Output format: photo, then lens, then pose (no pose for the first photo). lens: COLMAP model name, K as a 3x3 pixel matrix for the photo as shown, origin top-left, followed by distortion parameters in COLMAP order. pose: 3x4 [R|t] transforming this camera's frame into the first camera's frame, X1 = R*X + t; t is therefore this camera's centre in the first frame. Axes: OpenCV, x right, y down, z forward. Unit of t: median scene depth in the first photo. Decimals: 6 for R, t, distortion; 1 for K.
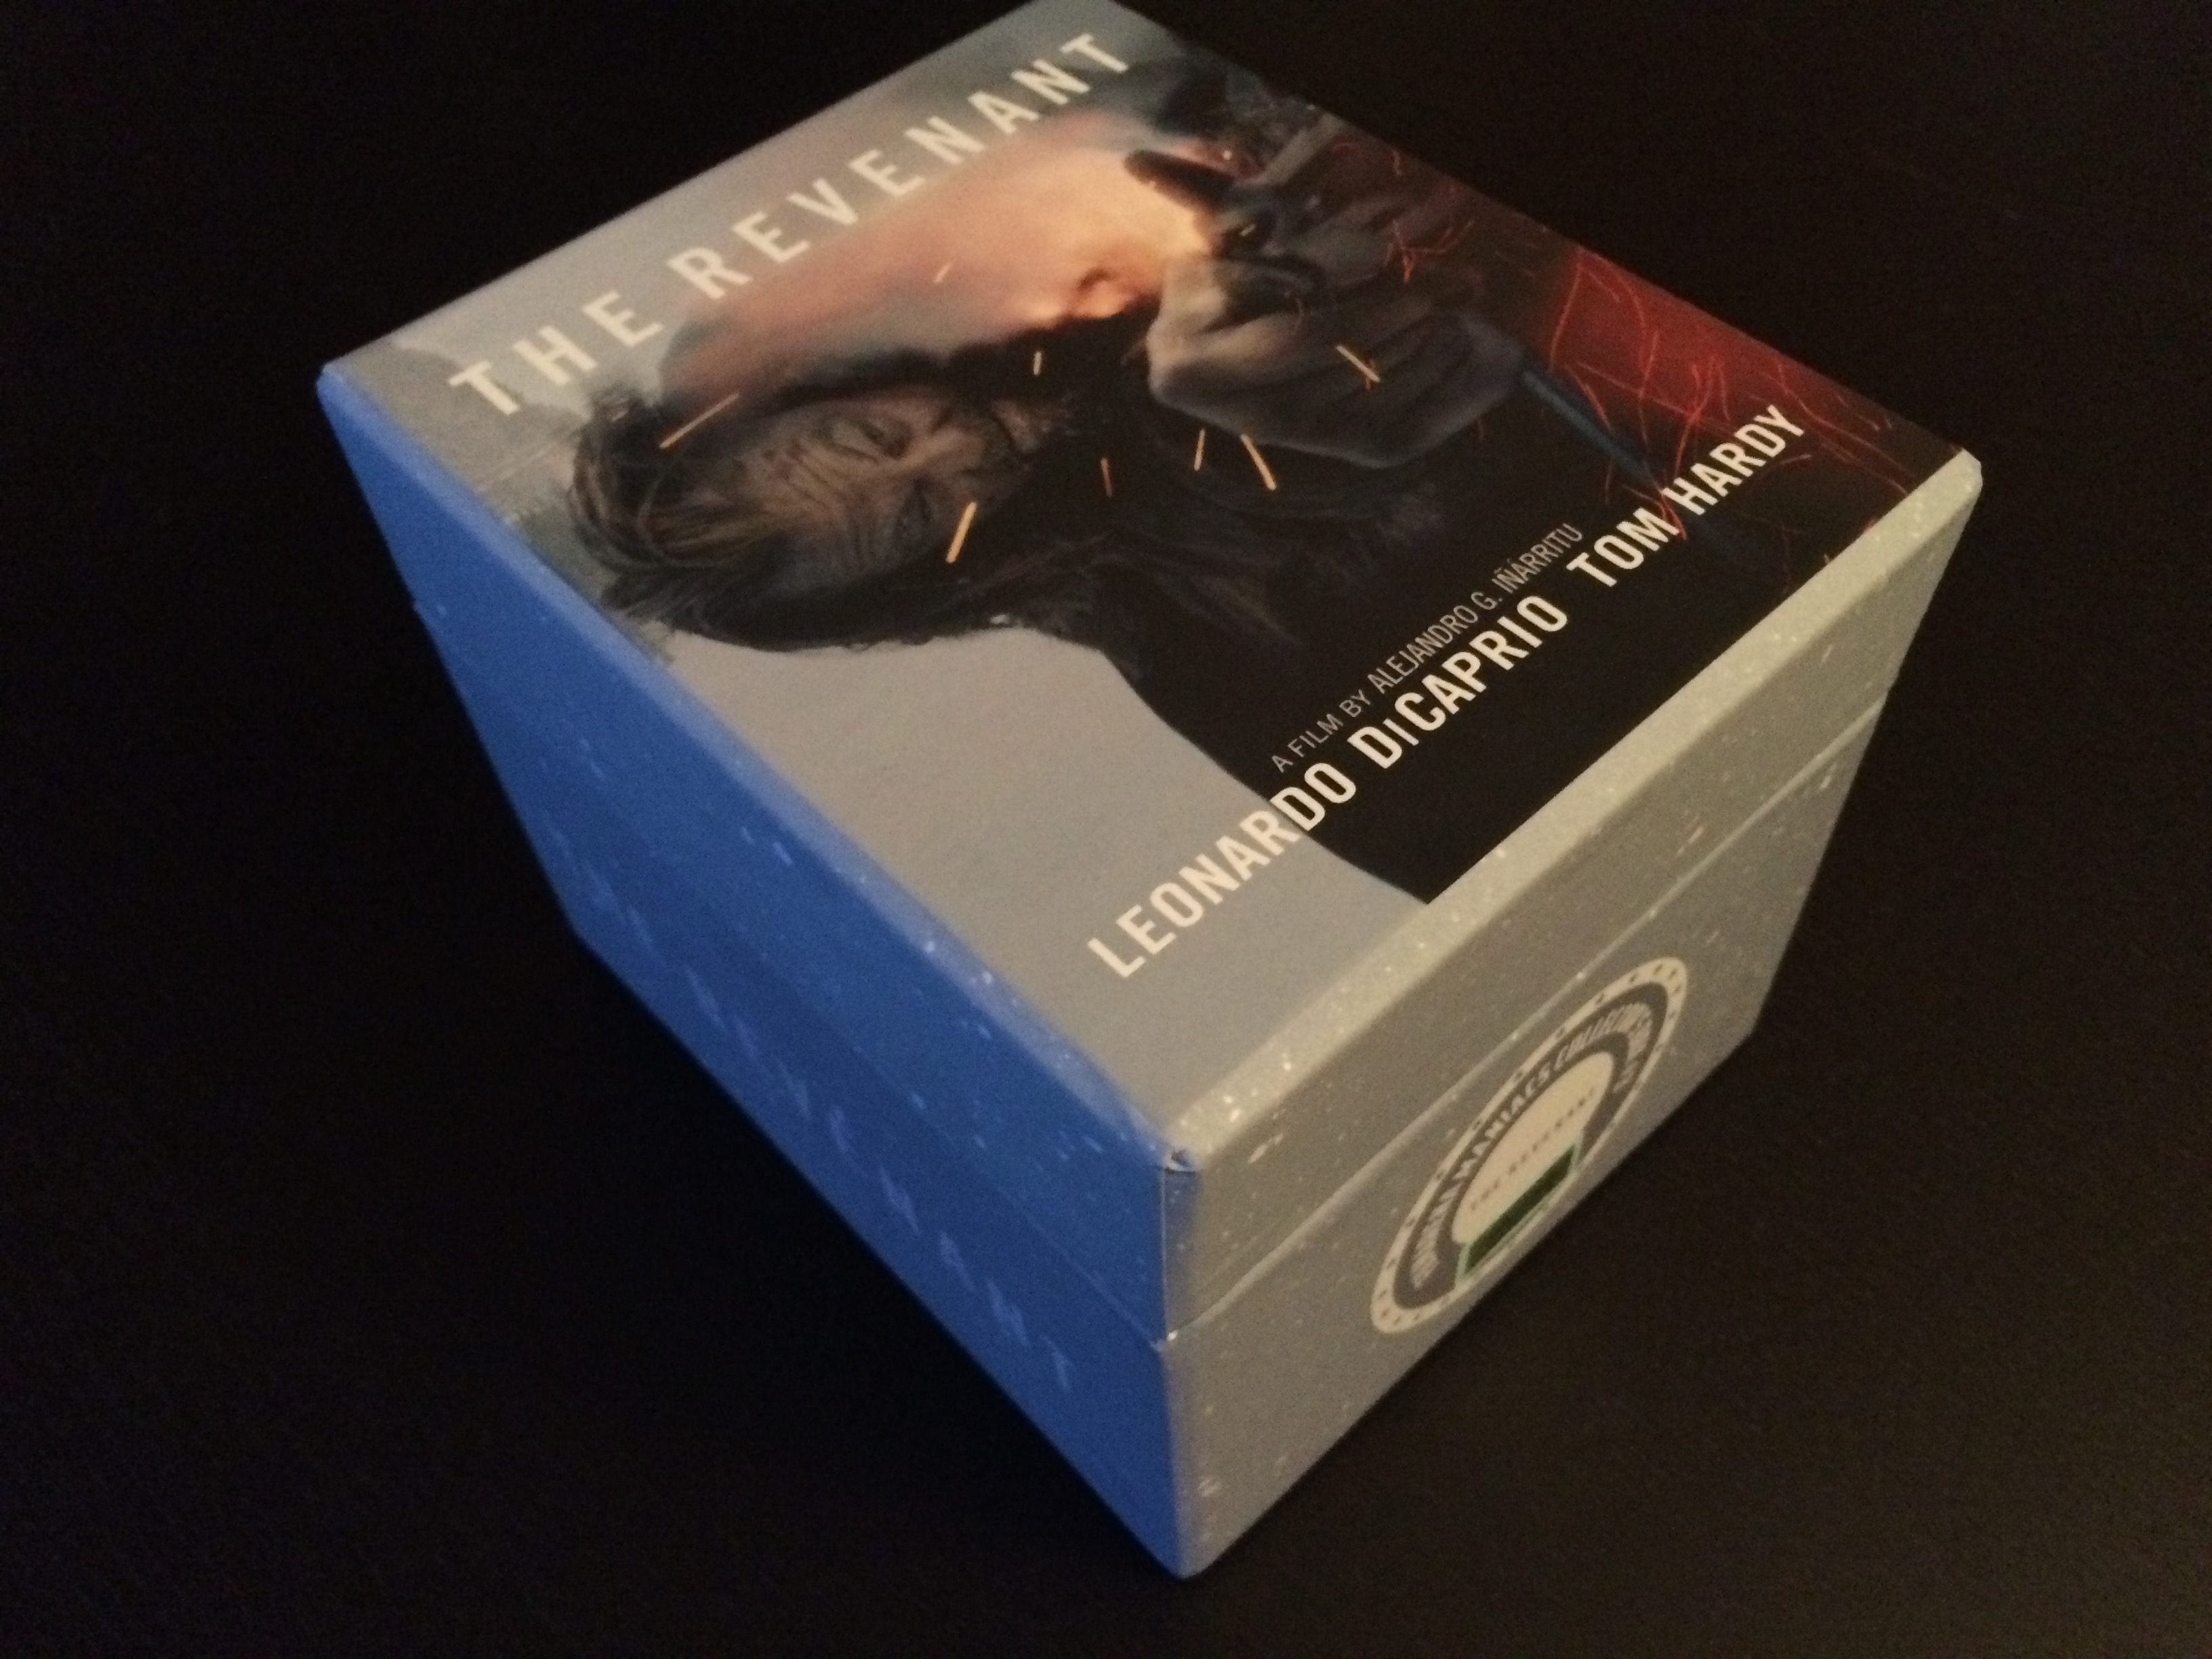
lens RADIAL K [[1890.4, 0, 1106.9], [0, 1890.4, 827.9], [0, 0, 1]] dist [0.031902, 0.009589]
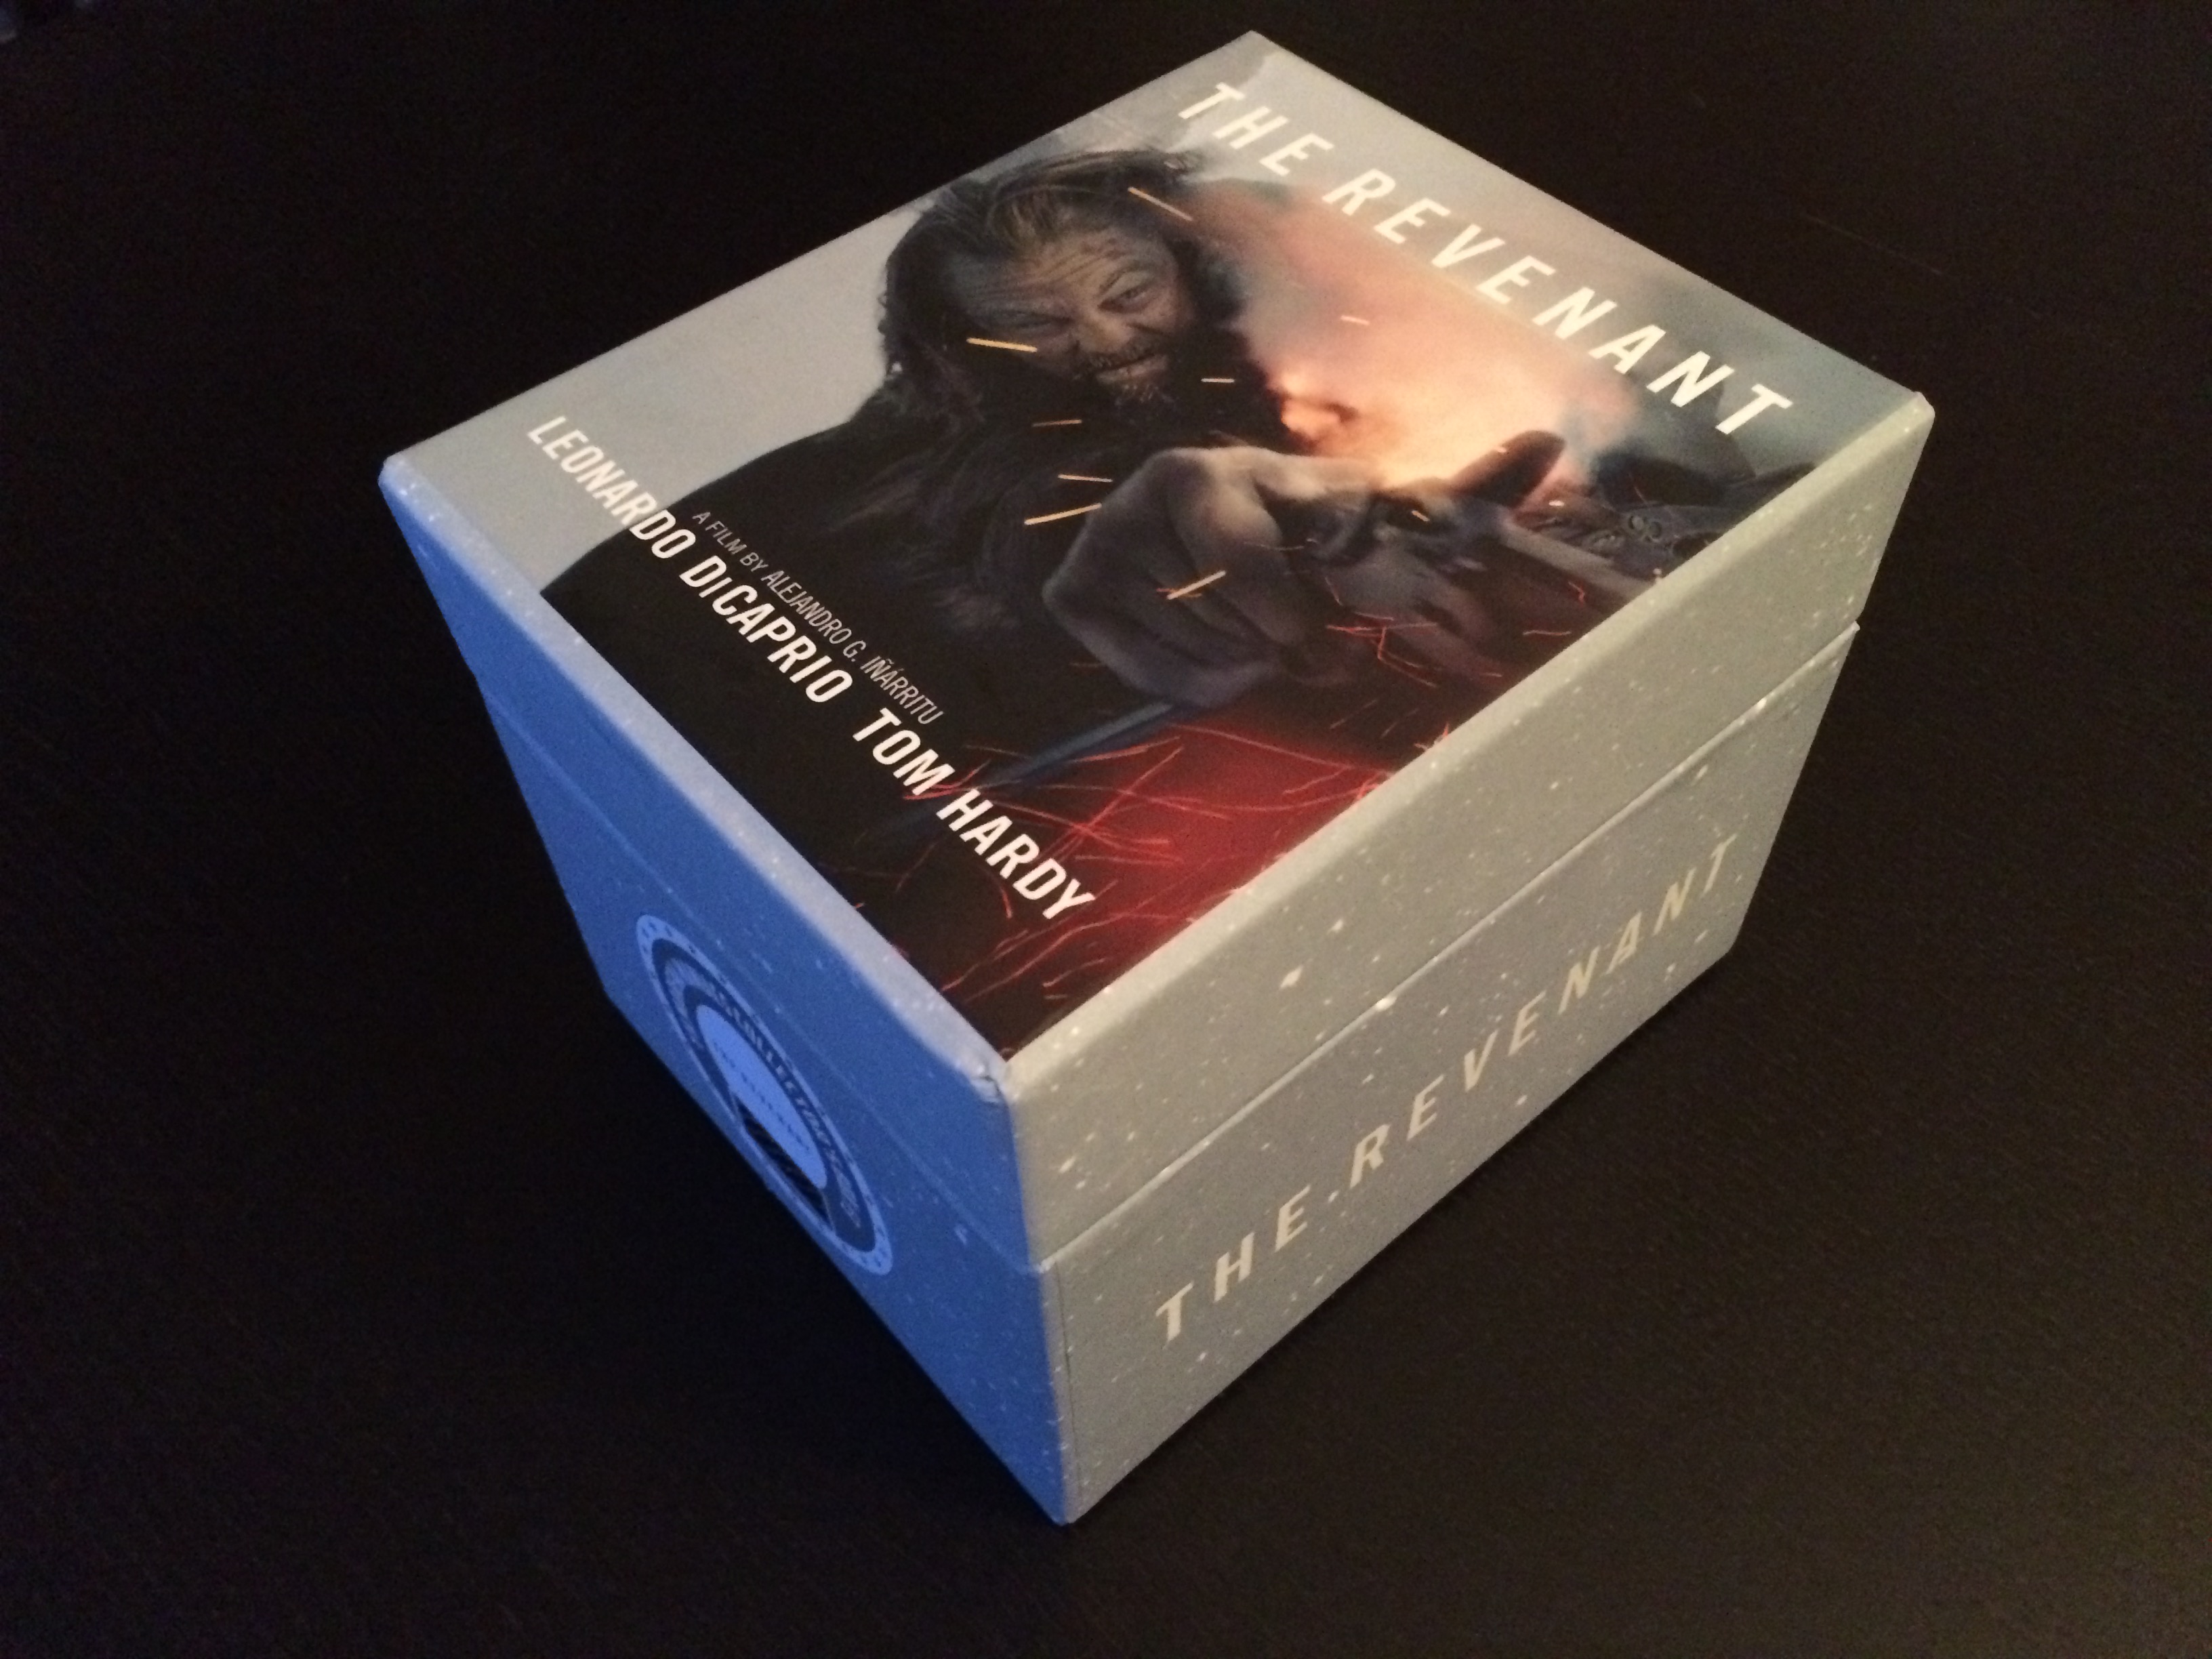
lens RADIAL K [[1890.4, 0, 1107.8], [0, 1890.4, 832.0], [0, 0, 1]] dist [0.031902, 0.009589]
pose [[-0.019622, 0.812799, -0.582214, 0.825763], [-0.779143, 0.352489, 0.518351, -0.685677], [0.626539, 0.463799, 0.626370, 0.419130]]
